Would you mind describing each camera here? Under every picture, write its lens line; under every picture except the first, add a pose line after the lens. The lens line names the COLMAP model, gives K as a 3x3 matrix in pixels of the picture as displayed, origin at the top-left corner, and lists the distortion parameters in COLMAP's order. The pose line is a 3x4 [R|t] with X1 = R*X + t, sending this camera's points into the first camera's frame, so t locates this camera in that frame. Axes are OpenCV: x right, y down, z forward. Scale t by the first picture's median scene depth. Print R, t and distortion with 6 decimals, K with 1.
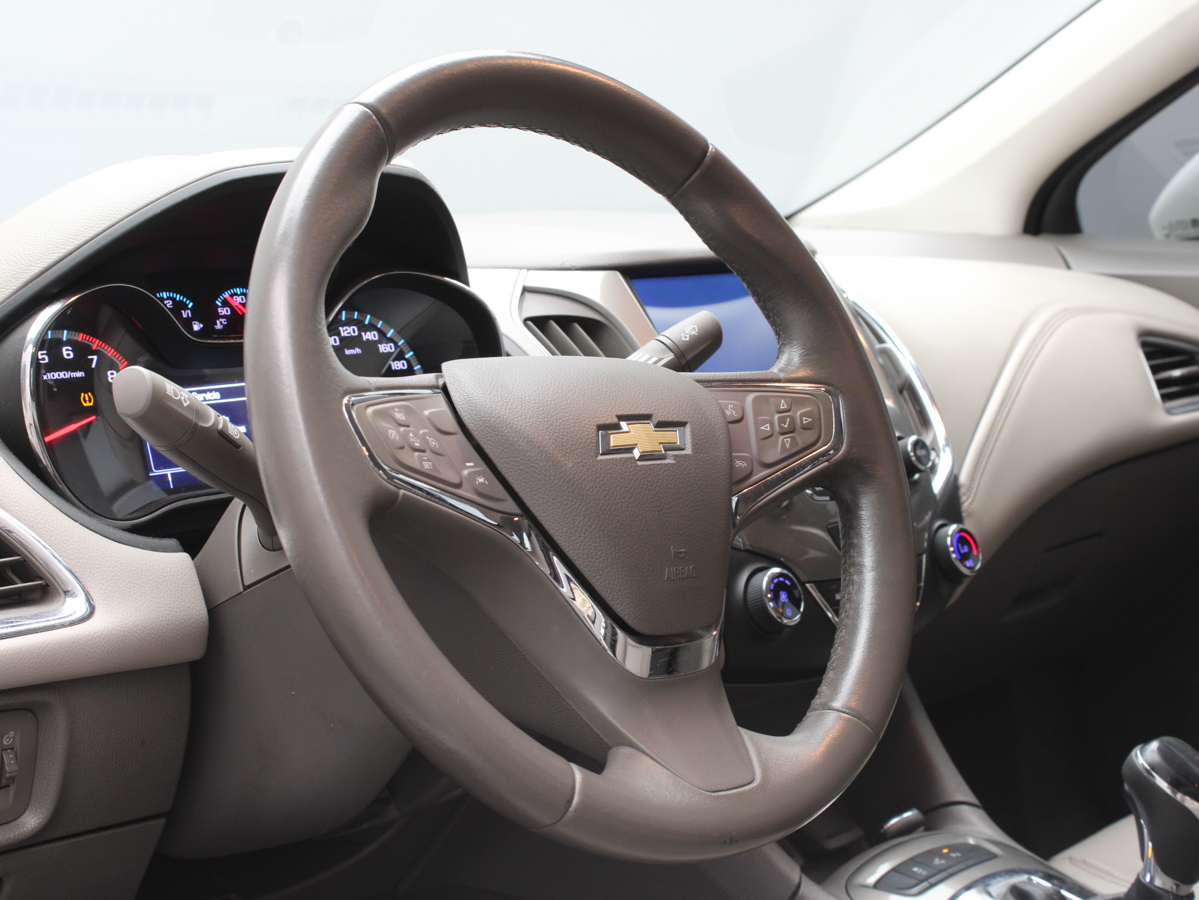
lens RADIAL K [[2052.2, 0, 599.0], [0, 2052.2, 451.1], [0, 0, 1]] dist [-0.018194, 0.000000]
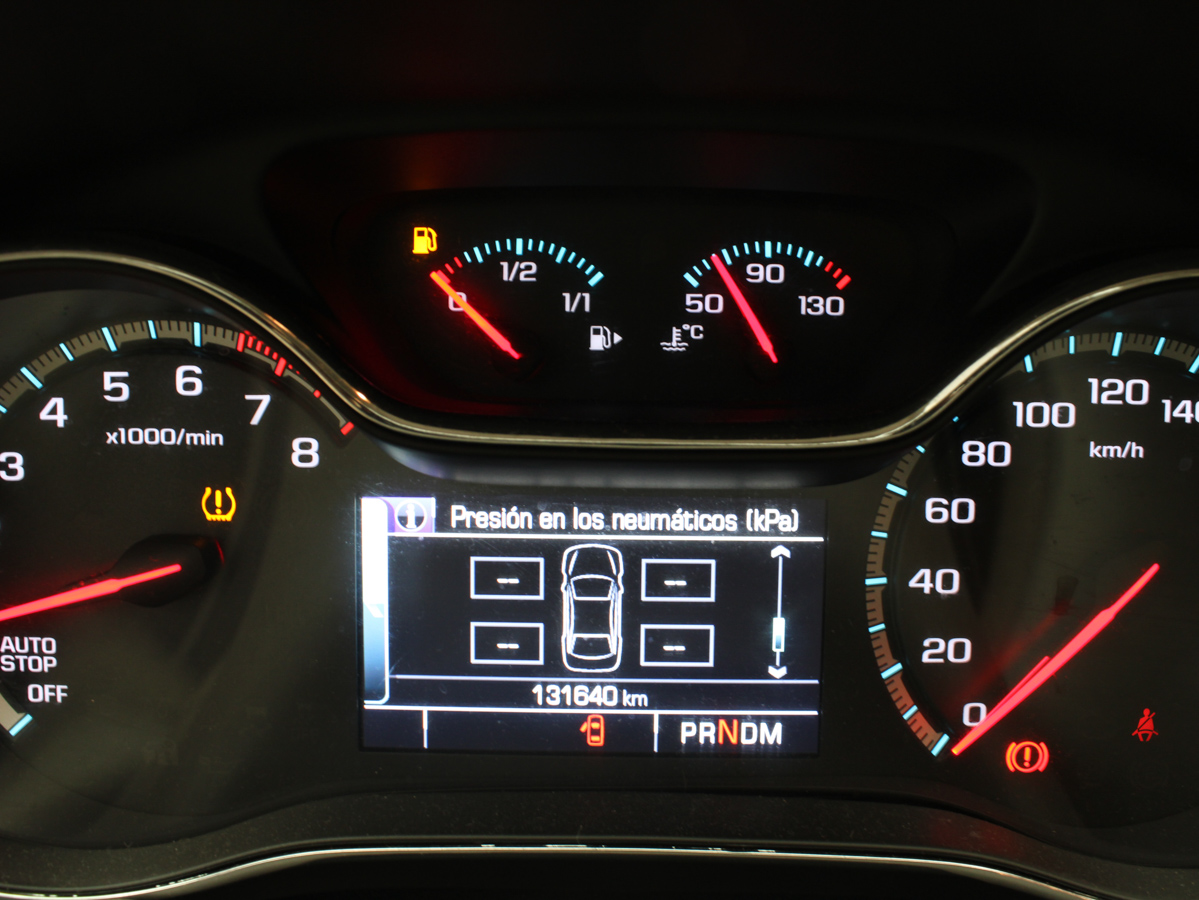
lens RADIAL K [[1218.9, 0, 599.0], [0, 1218.9, 448.3], [0, 0, 1]] dist [-0.114513, 0.000000]
pose [[0.672349, 0.270266, -0.689132, -0.043237], [-0.112565, 0.957467, 0.265680, -0.106125], [0.731626, -0.101058, 0.674174, 0.901895]]
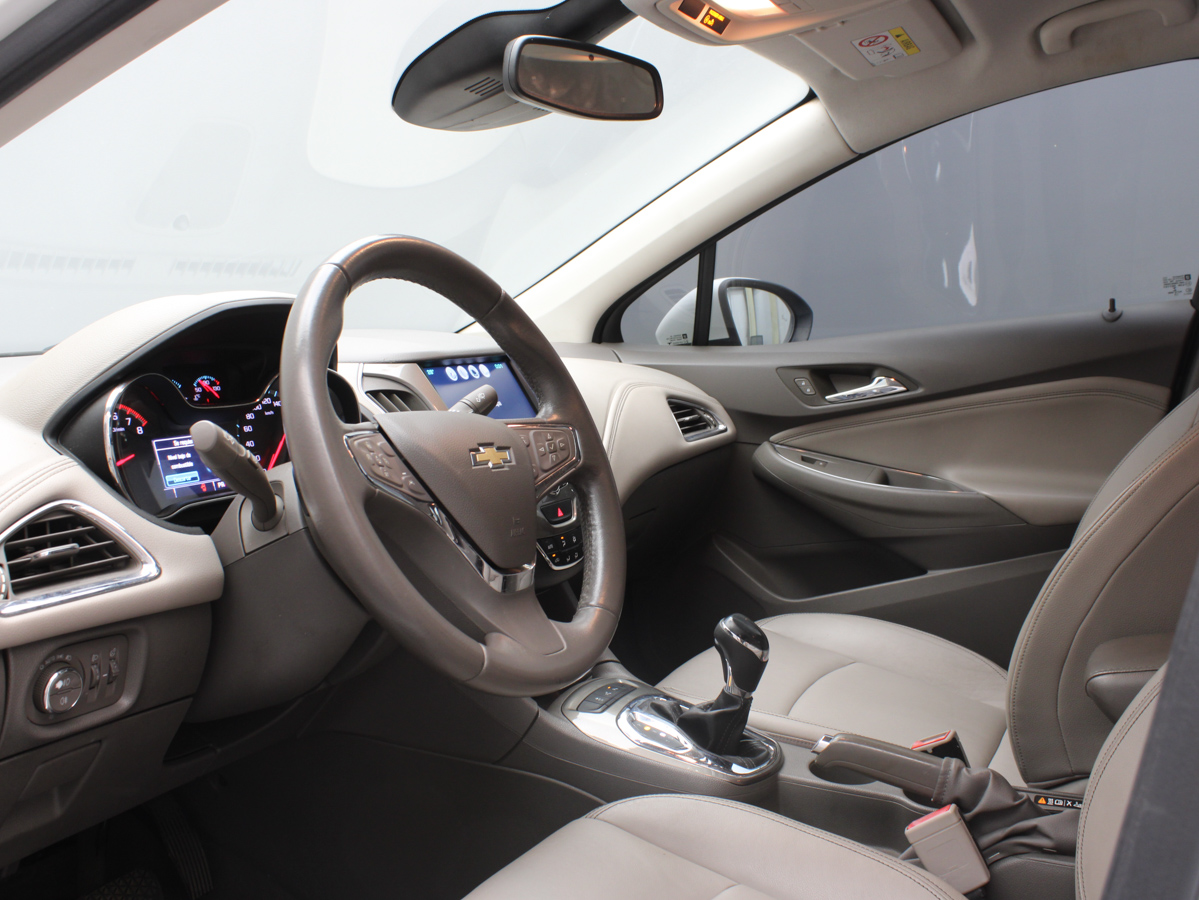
lens RADIAL K [[1218.9, 0, 600.3], [0, 1218.9, 449.1], [0, 0, 1]] dist [-0.114513, 0.000000]
pose [[0.959641, -0.028363, 0.279794, -0.155562], [0.034425, 0.999266, -0.016776, 0.007124], [-0.279113, 0.025731, 0.959913, -0.016465]]
